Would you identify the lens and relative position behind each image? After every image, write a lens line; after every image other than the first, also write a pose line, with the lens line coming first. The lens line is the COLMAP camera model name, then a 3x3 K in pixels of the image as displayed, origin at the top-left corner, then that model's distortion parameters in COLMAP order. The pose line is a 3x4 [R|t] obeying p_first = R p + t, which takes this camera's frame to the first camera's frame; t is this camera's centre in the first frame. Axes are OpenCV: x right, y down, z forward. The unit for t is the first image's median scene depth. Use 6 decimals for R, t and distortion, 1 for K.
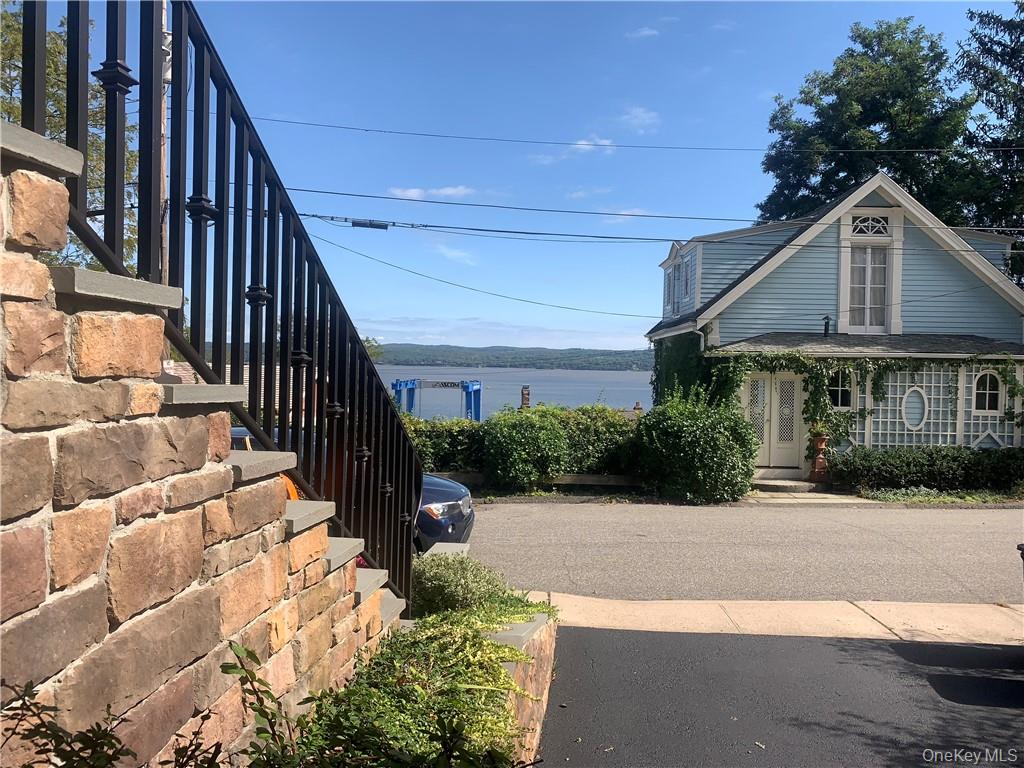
lens RADIAL K [[778.1, 0, 514.5], [0, 778.1, 390.9], [0, 0, 1]] dist [0.046158, -0.053782]
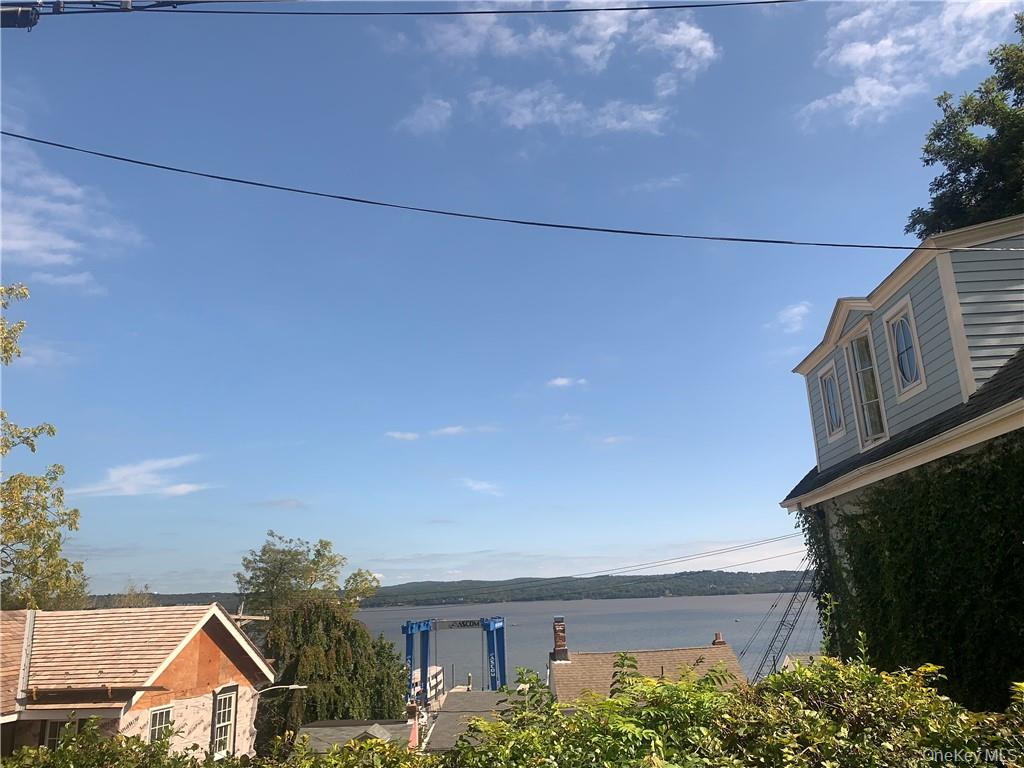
lens RADIAL K [[778.1, 0, 516.4], [0, 778.1, 379.7], [0, 0, 1]] dist [0.046158, -0.053782]
pose [[0.997757, -0.065755, -0.012570, -0.001649], [0.058880, 0.951285, -0.302639, -0.000826], [0.031857, 0.301220, 0.953022, 0.785695]]
